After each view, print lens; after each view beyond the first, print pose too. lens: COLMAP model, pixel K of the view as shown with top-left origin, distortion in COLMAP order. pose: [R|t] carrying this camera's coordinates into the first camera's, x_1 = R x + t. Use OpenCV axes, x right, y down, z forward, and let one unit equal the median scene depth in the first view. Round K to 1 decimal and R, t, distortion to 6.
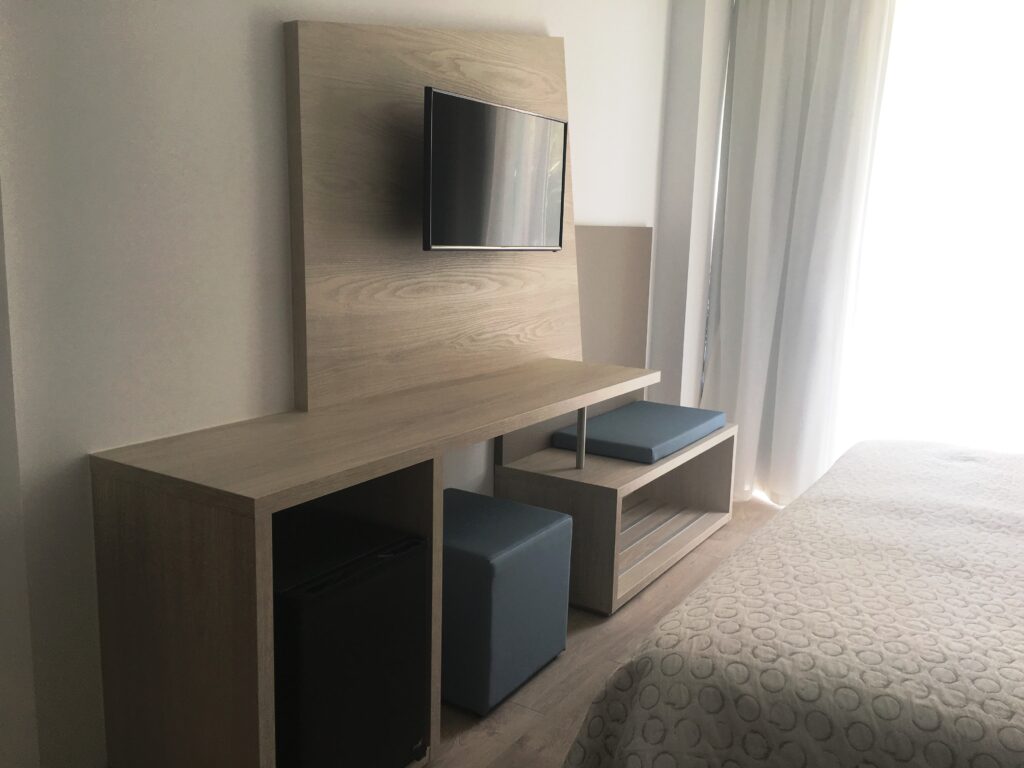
lens RADIAL K [[869.3, 0, 511.4], [0, 869.3, 381.0], [0, 0, 1]] dist [0.079349, -0.105740]
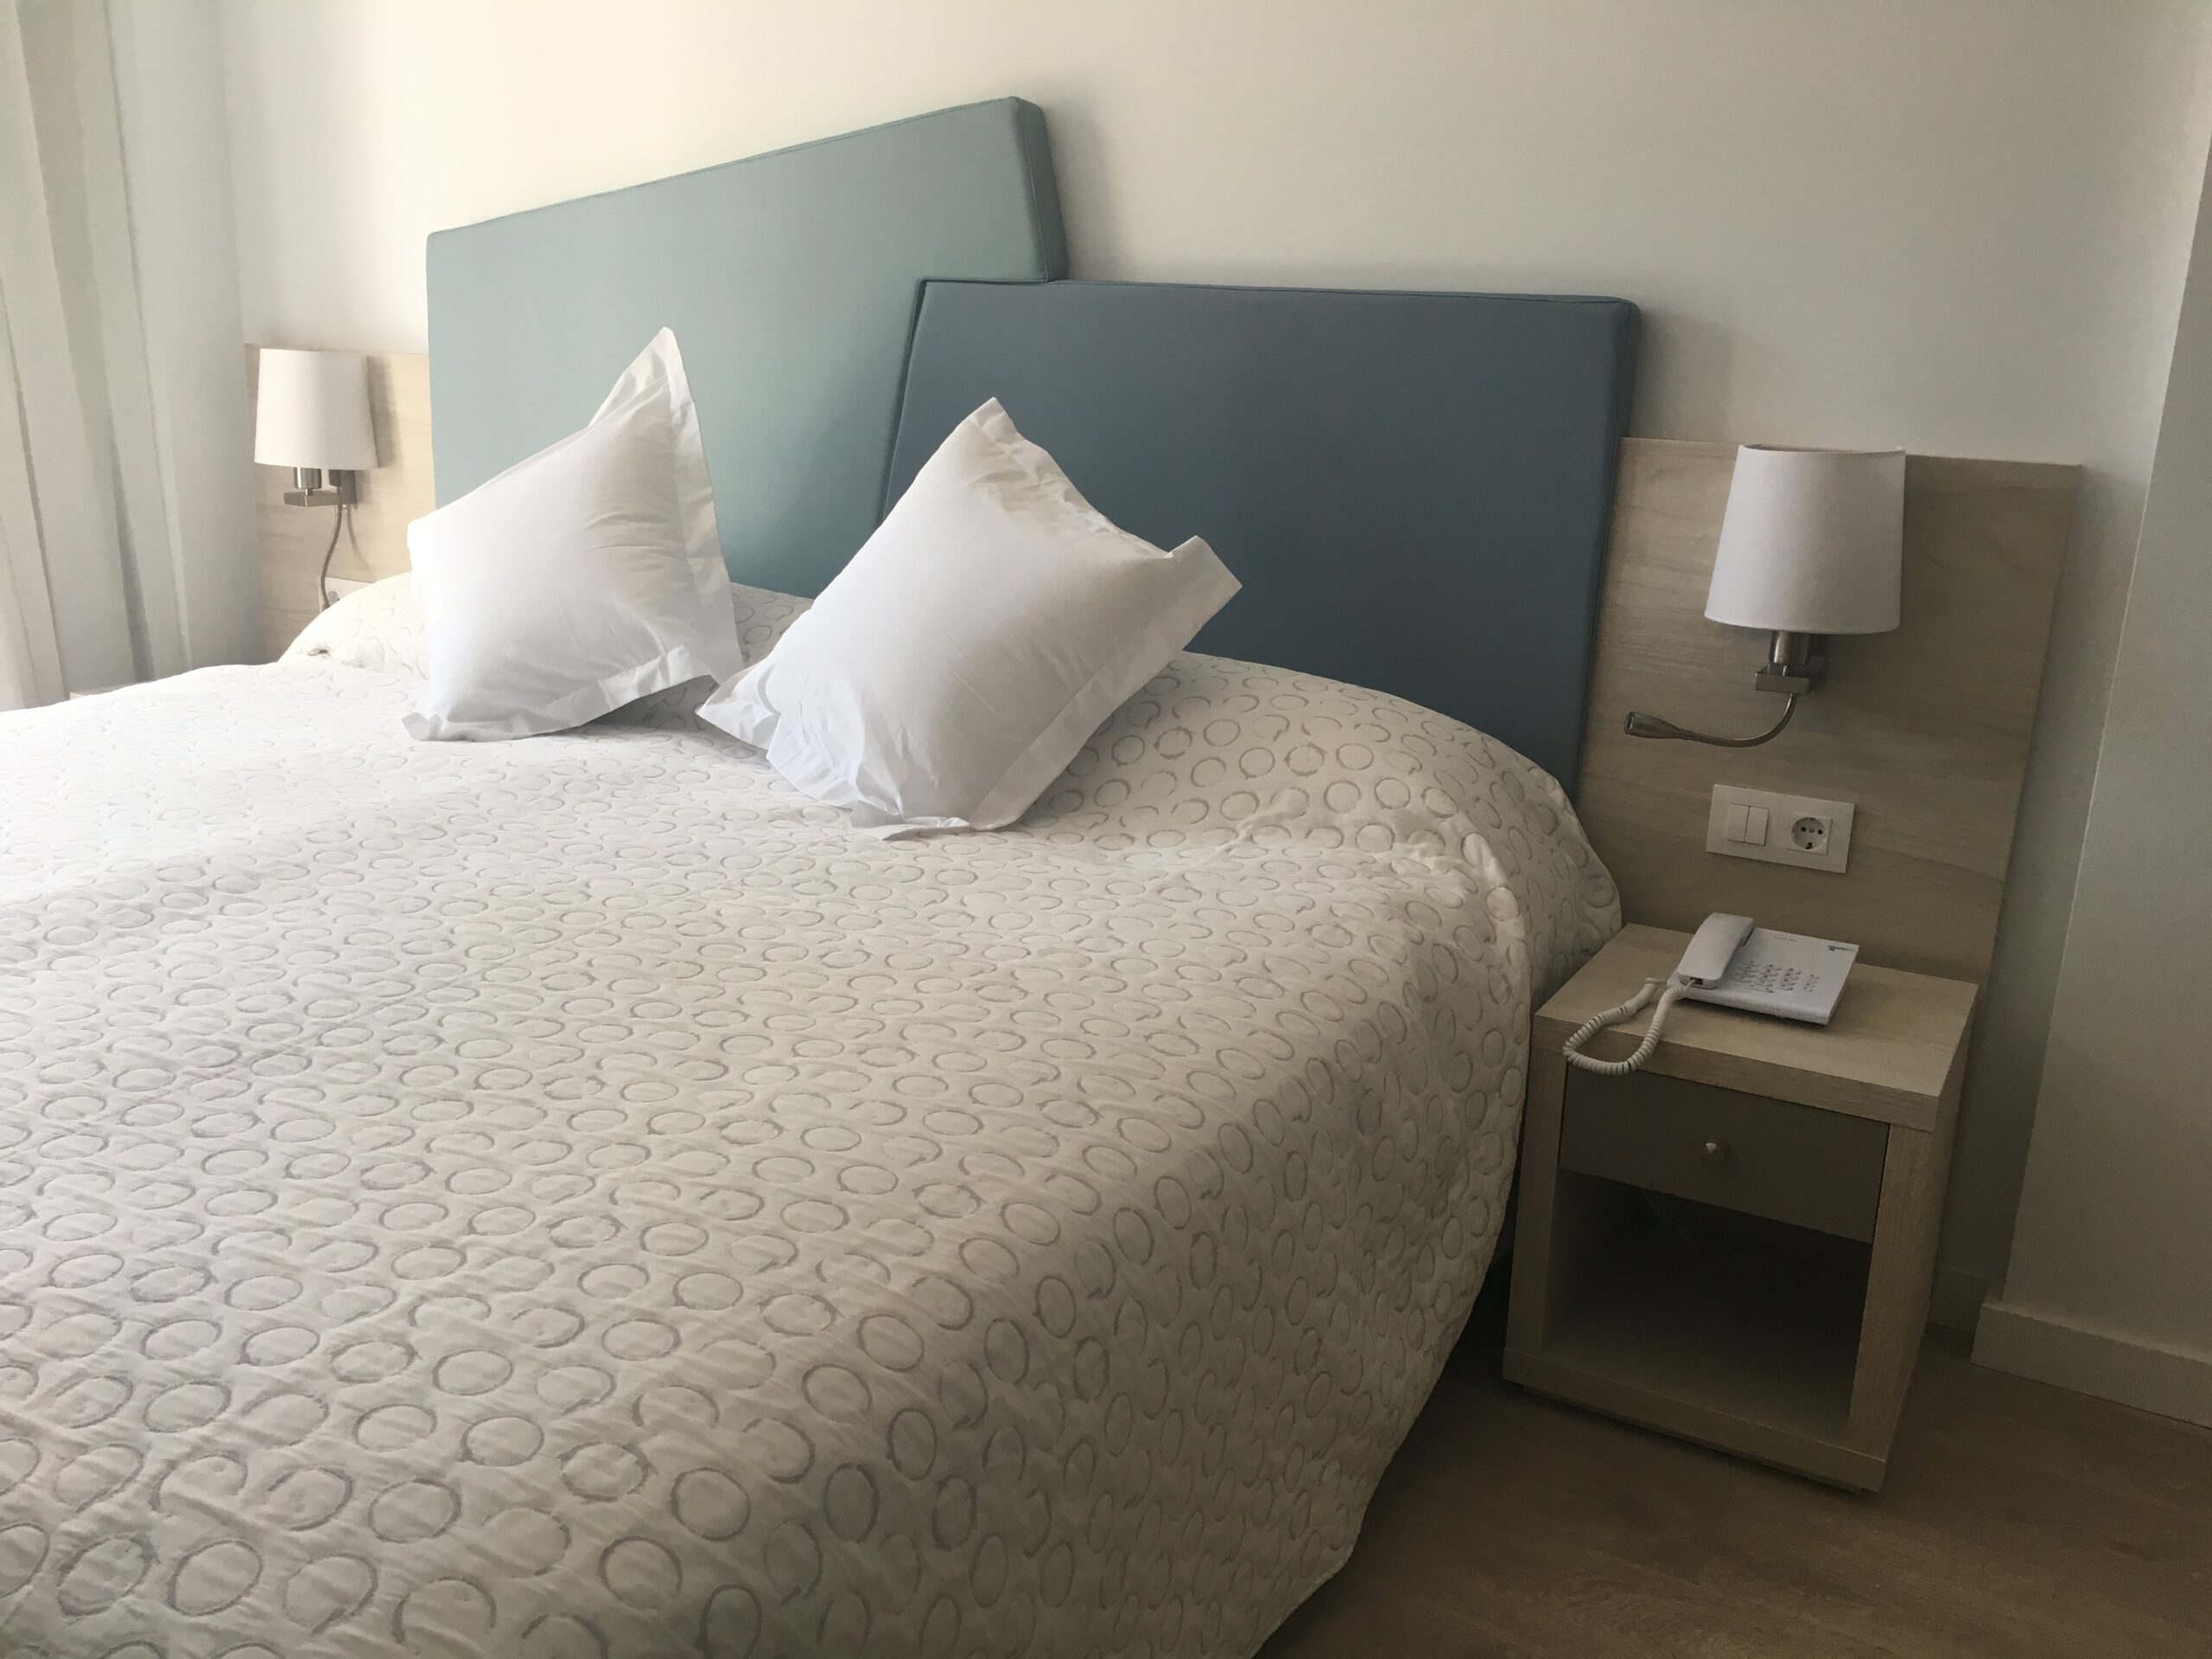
lens RADIAL K [[1877.8, 0, 1105.4], [0, 1877.8, 828.6], [0, 0, 1]] dist [0.079349, -0.105740]
pose [[-0.058895, -0.284599, 0.956836, -0.287498], [0.128756, 0.948328, 0.289994, -0.070373], [-0.989926, 0.140277, -0.019208, 0.801293]]
